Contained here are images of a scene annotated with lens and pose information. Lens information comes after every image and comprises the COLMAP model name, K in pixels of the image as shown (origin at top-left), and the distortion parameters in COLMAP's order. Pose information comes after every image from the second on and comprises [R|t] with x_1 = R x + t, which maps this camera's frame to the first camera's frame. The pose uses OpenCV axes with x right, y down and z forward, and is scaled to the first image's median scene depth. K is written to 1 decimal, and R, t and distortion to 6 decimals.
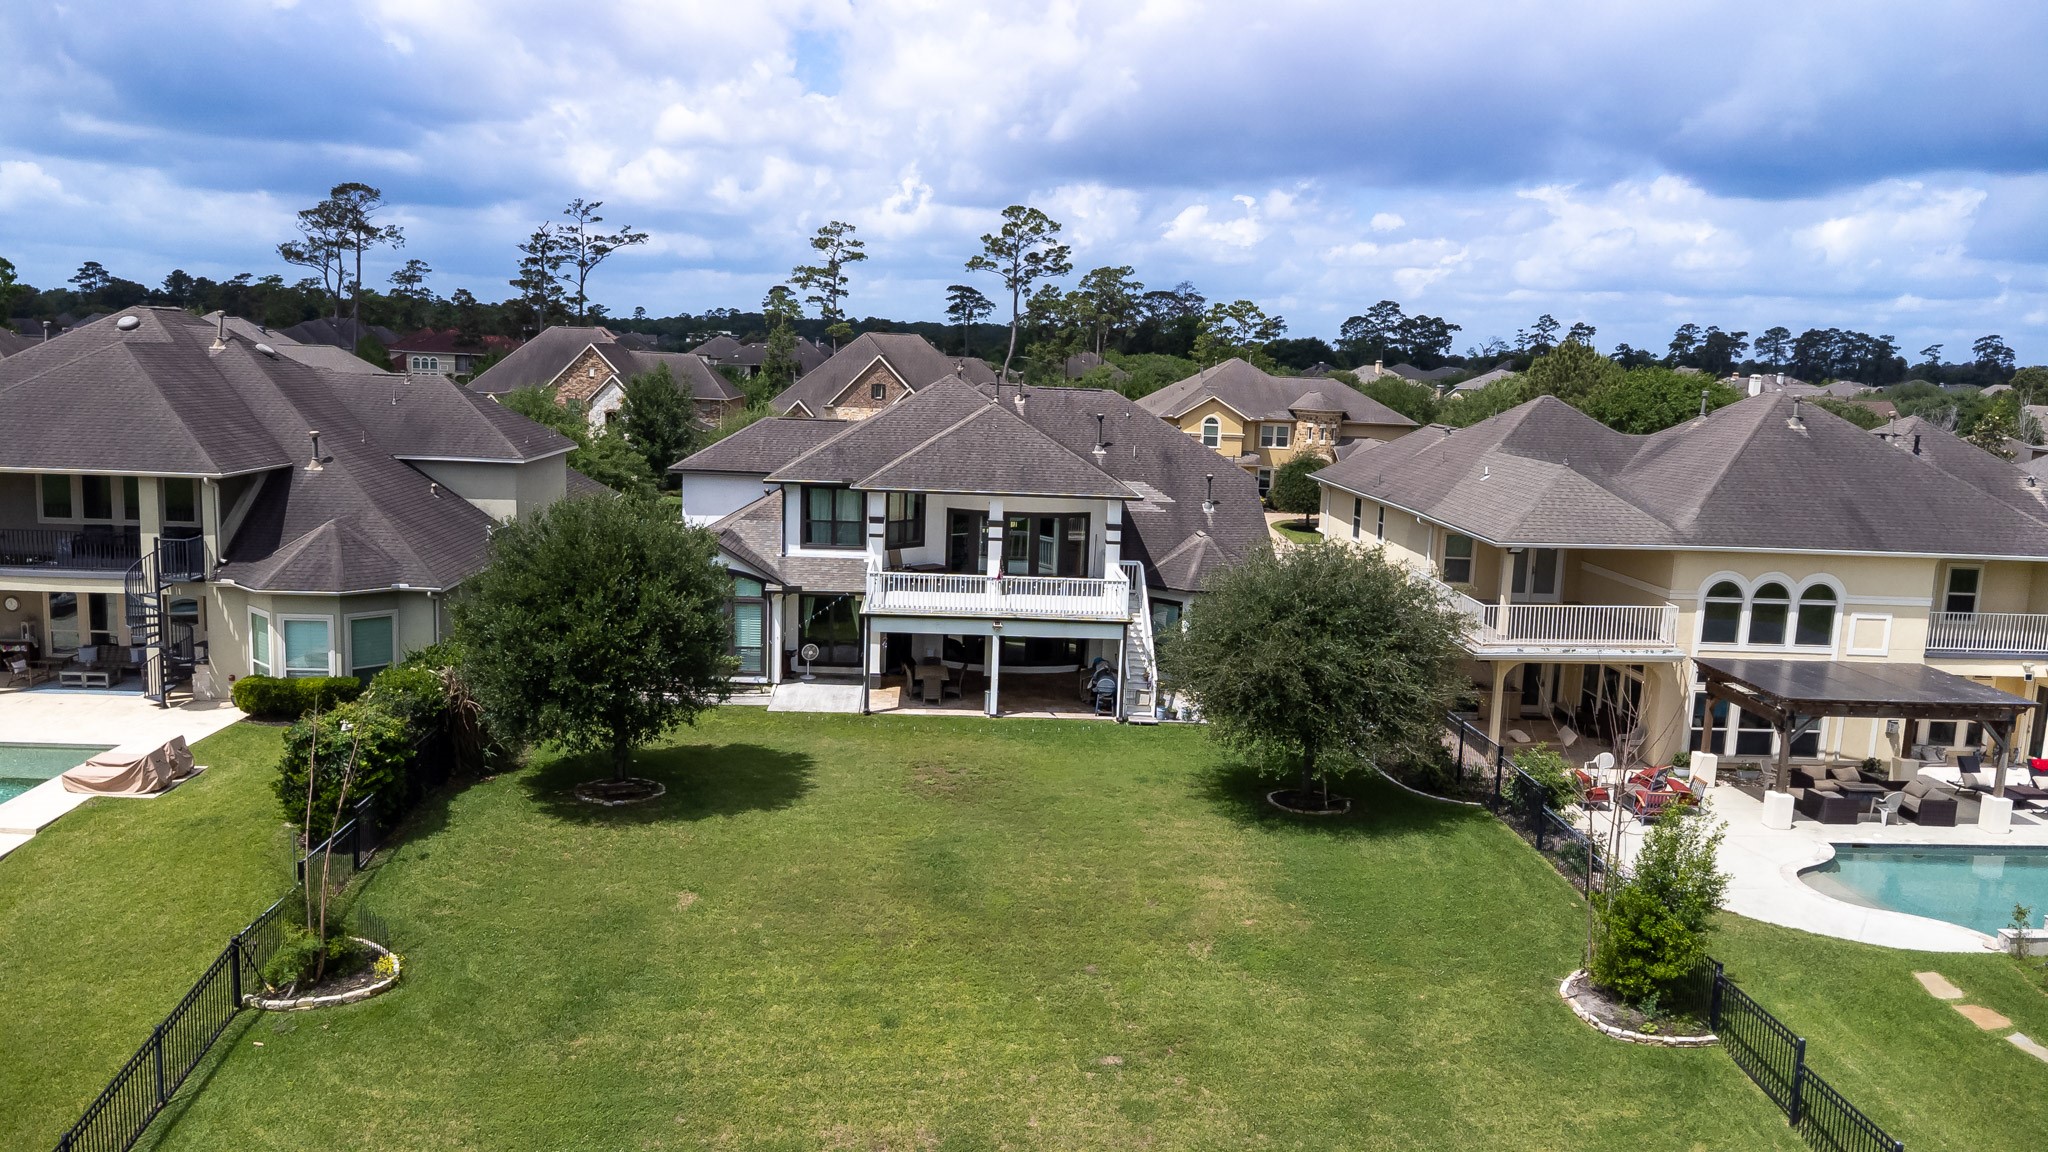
lens RADIAL K [[1476.1, 0, 1024.0], [0, 1476.1, 576.0], [0, 0, 1]] dist [0.028169, -0.001467]
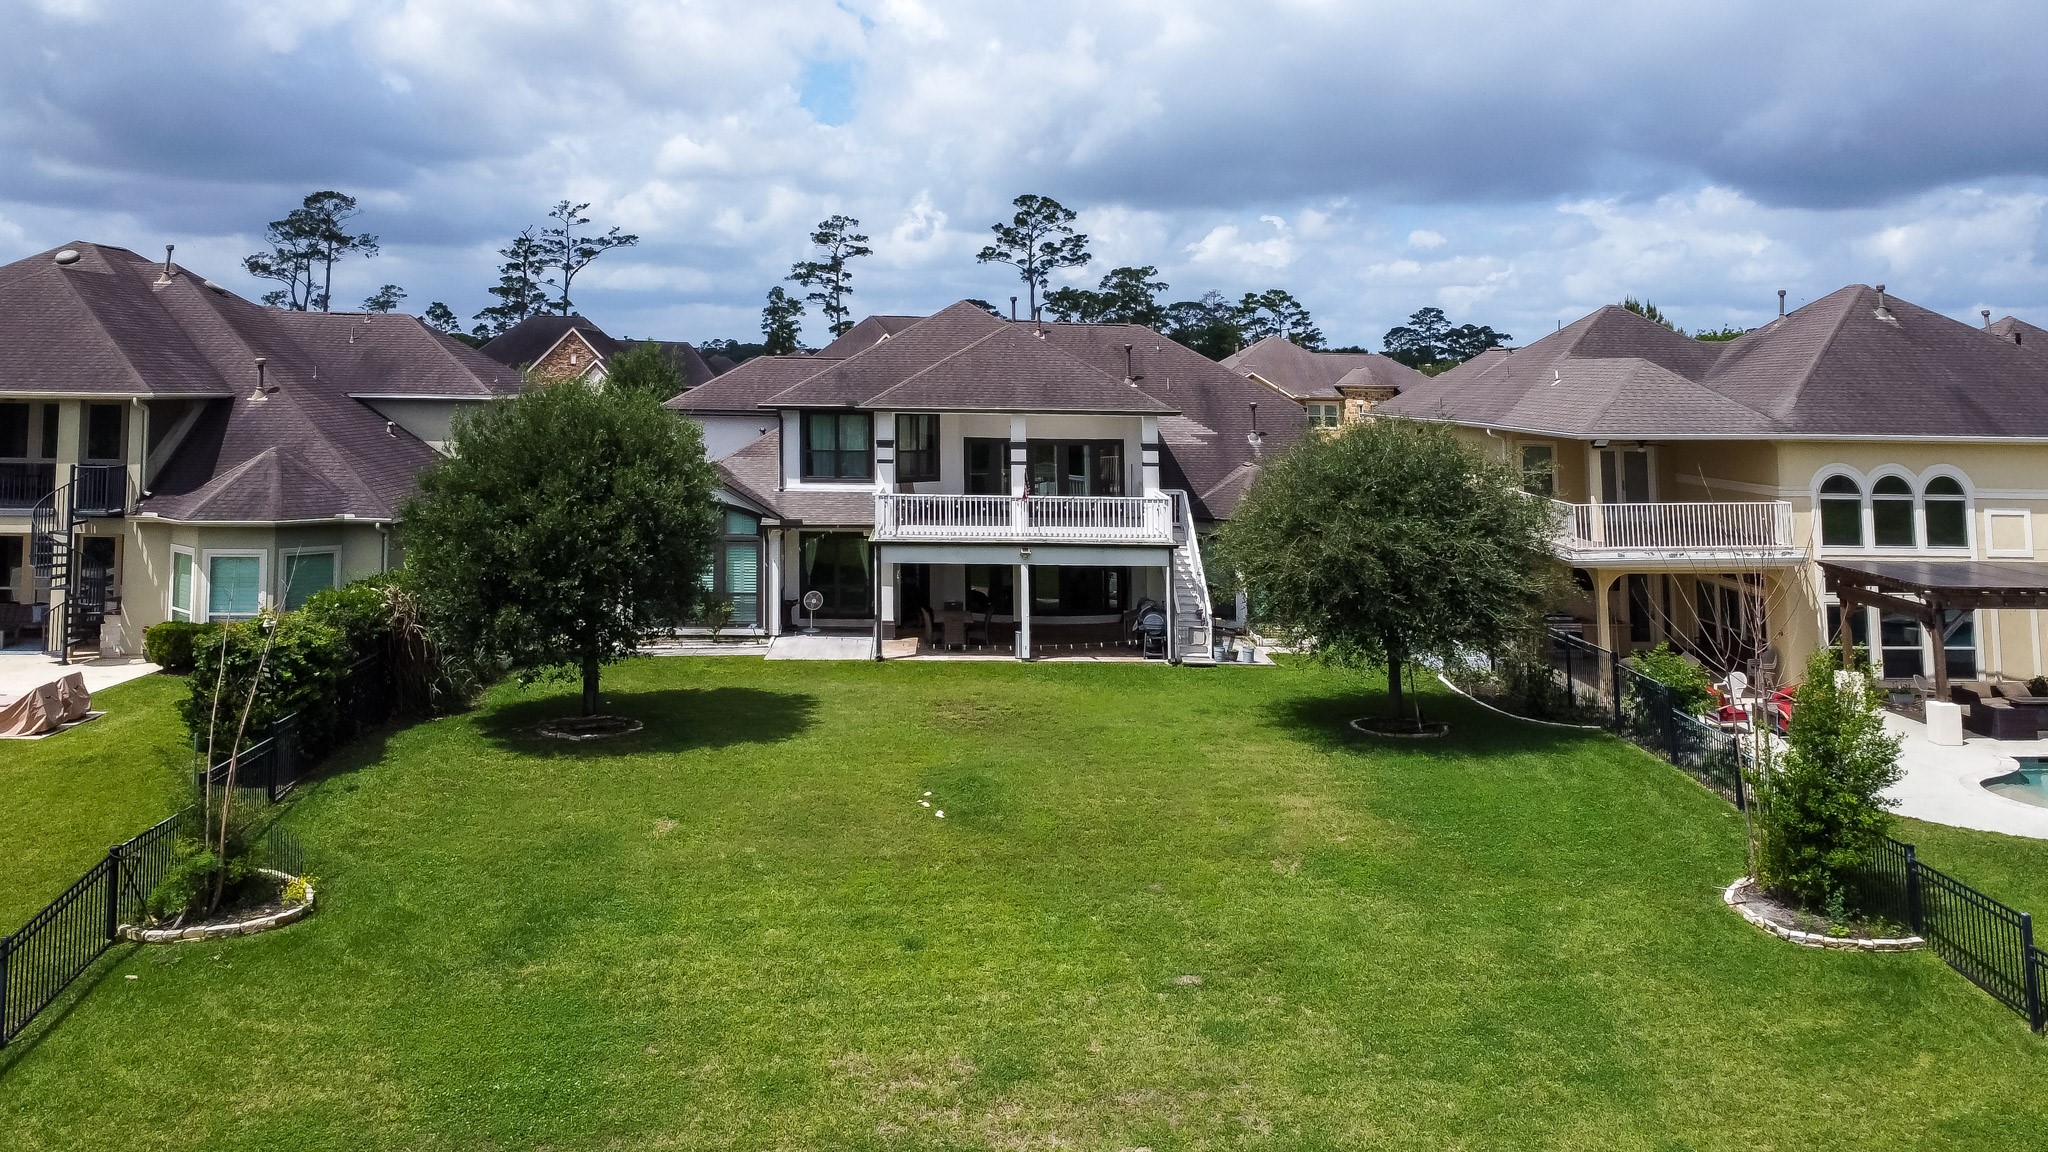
lens RADIAL K [[1578.5, 0, 1067.6], [0, 1578.5, 578.0], [0, 0, 1]] dist [0.006510, 0.010246]
pose [[0.998576, -0.052423, 0.009898, -0.003254], [0.053250, 0.968158, -0.244611, 0.292702], [0.003241, 0.244790, 0.969571, 0.098677]]
